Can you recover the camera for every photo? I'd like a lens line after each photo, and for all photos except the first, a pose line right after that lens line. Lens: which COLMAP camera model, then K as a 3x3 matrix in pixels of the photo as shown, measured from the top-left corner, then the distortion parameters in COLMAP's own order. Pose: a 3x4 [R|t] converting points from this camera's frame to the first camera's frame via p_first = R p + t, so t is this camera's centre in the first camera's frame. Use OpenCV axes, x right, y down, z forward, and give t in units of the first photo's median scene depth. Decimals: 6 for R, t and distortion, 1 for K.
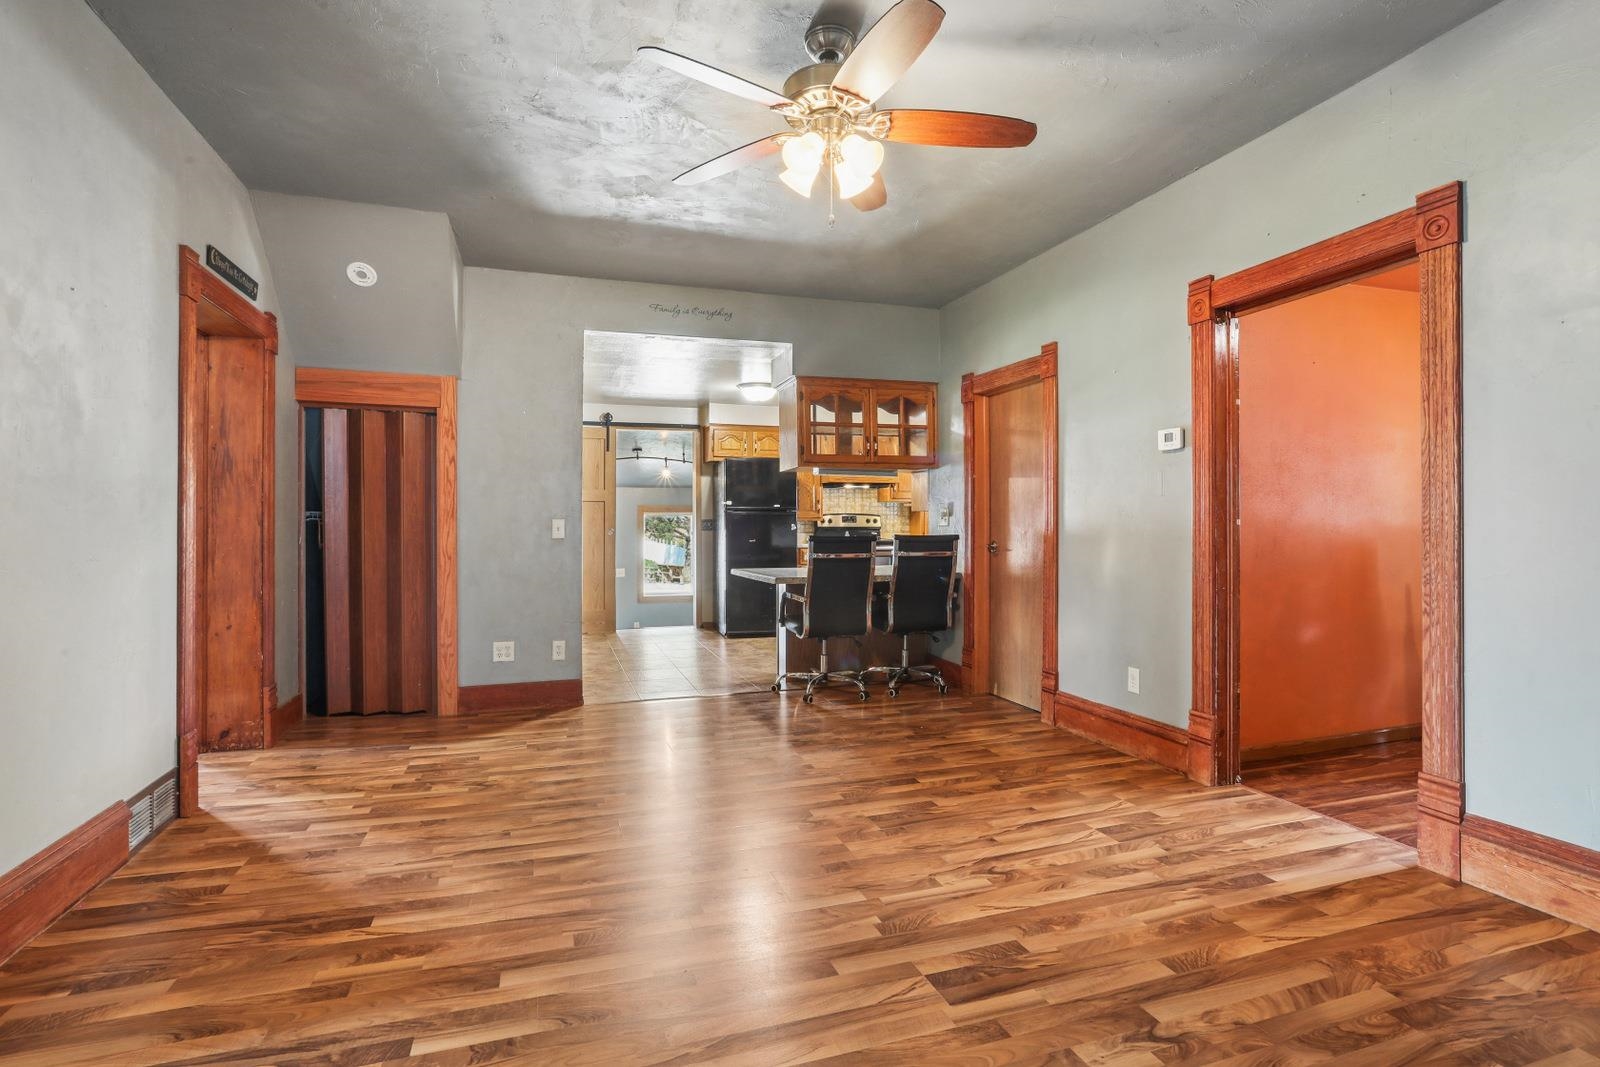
lens RADIAL K [[790.0, 0, 800.4], [0, 790.0, 526.1], [0, 0, 1]] dist [-0.051295, 0.012479]
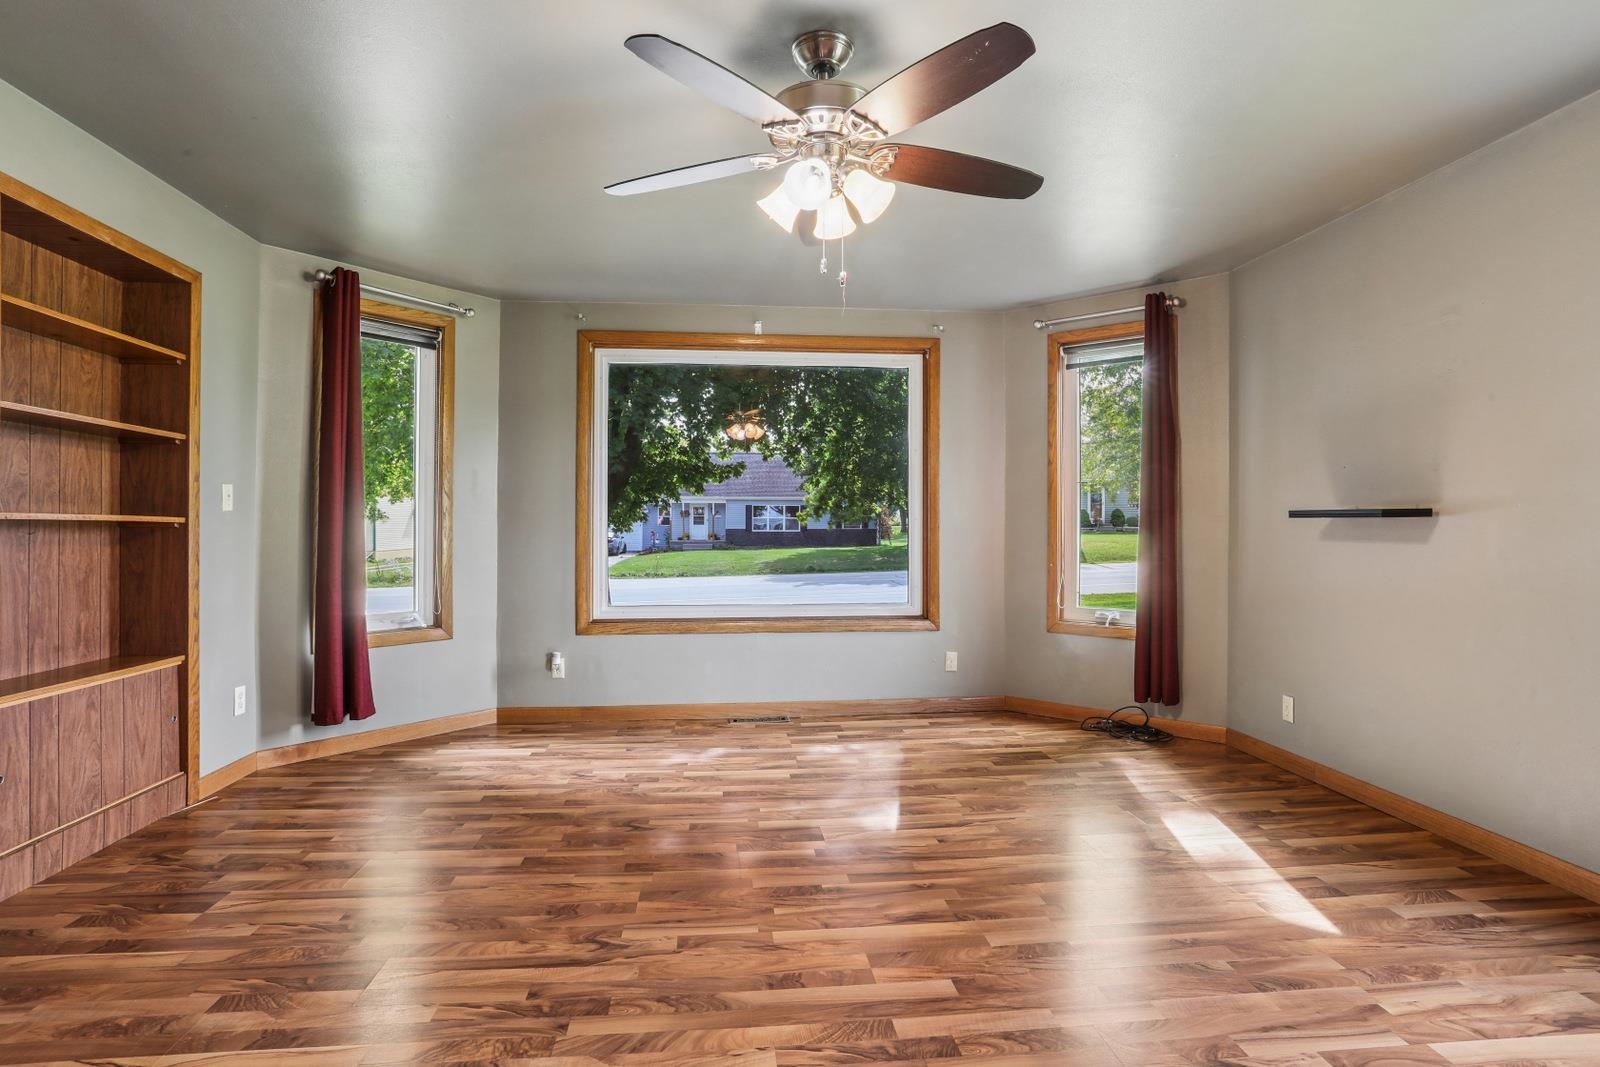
lens RADIAL K [[790.0, 0, 800.2], [0, 790.0, 529.8], [0, 0, 1]] dist [-0.051295, 0.012479]
pose [[-0.988403, -0.001476, 0.151844, -0.078992], [-0.001414, 0.999999, 0.000511, 0.013945], [-0.151845, 0.000291, -0.988404, 1.810031]]
